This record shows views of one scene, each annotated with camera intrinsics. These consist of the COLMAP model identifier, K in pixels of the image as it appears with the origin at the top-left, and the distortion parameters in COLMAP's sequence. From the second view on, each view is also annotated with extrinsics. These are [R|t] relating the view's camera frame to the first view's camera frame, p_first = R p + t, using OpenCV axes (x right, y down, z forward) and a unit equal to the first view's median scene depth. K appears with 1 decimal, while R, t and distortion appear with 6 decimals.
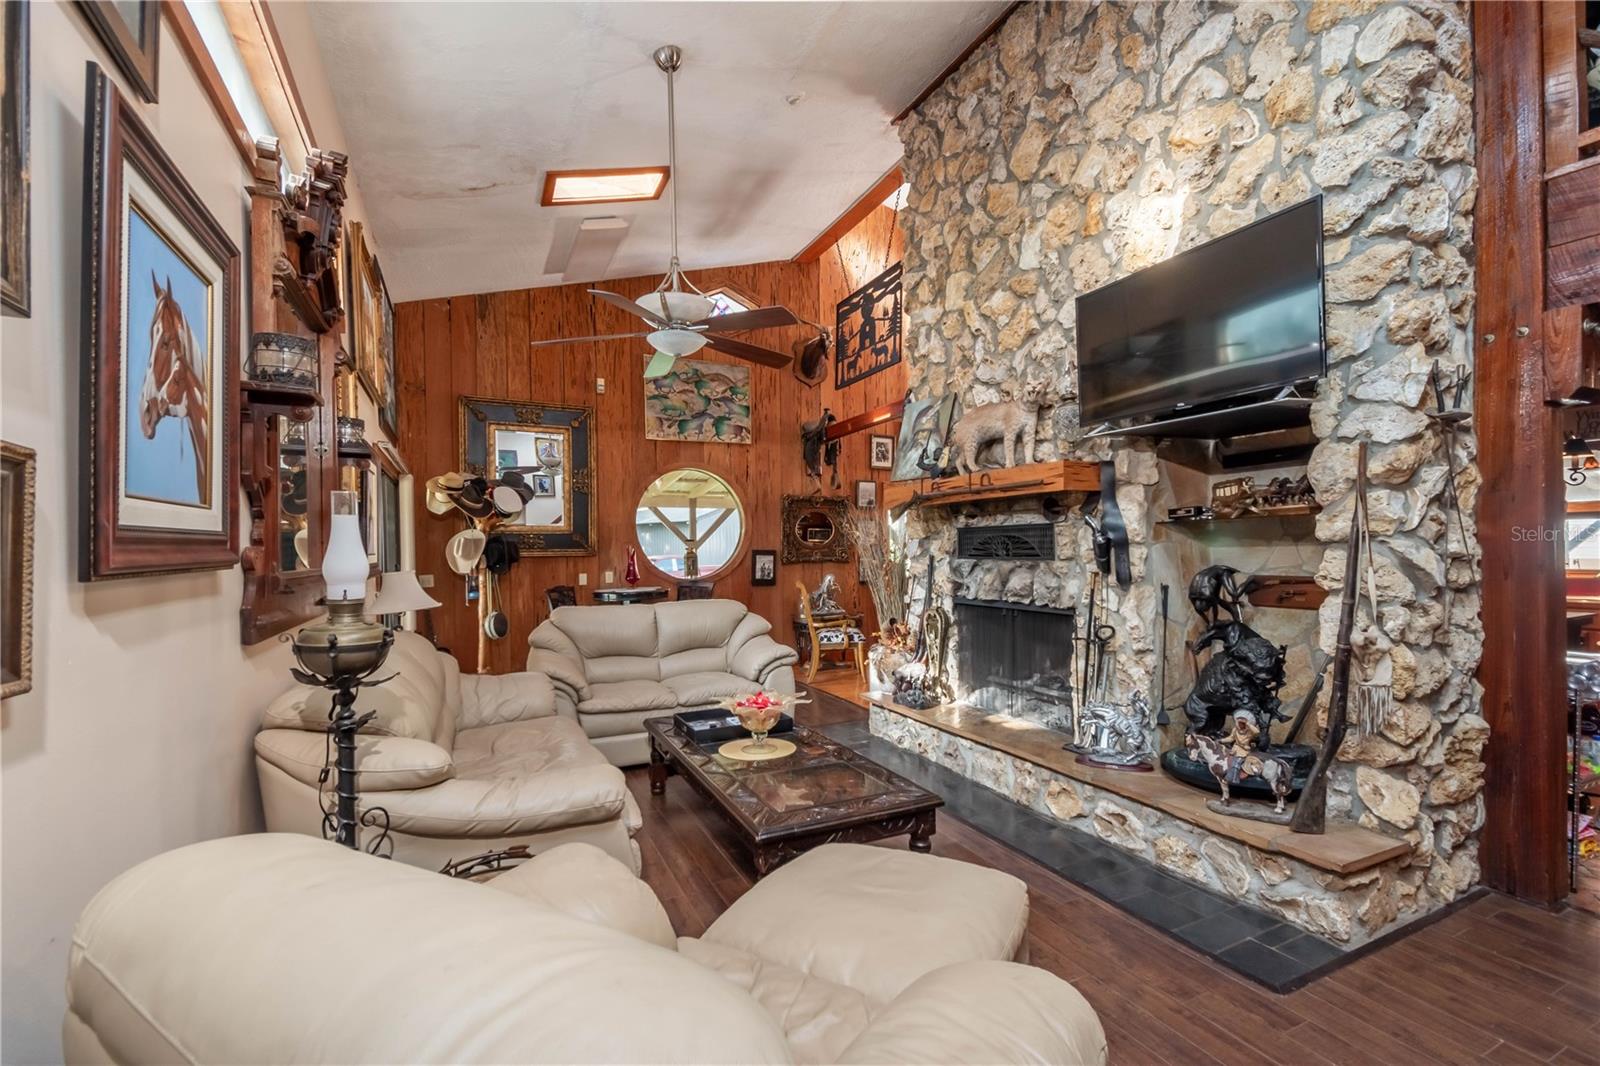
lens RADIAL K [[704.7, 0, 801.9], [0, 704.7, 541.0], [0, 0, 1]] dist [0.000351, -0.000016]
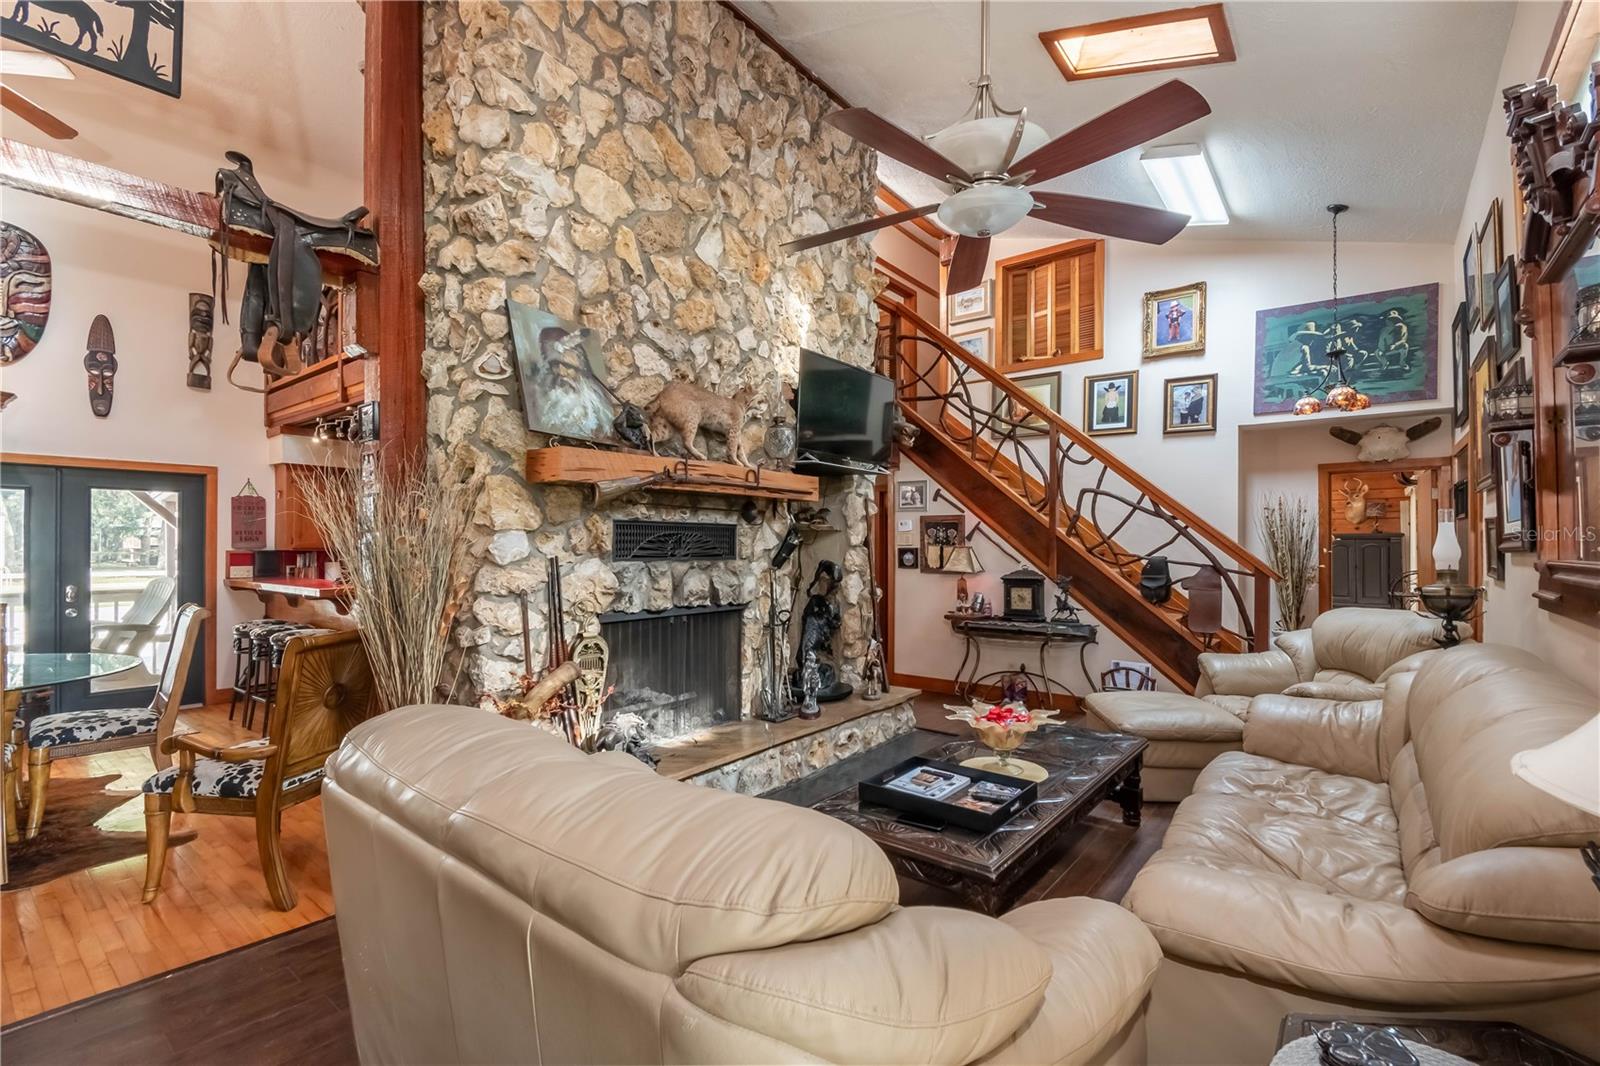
lens RADIAL K [[704.7, 0, 799.8], [0, 704.7, 534.2], [0, 0, 1]] dist [0.000351, -0.000016]
pose [[-0.454386, 0.033732, 0.890166, -0.598056], [-0.001875, 0.999244, -0.038822, 0.028781], [-0.890803, -0.019309, -0.453979, 1.325062]]
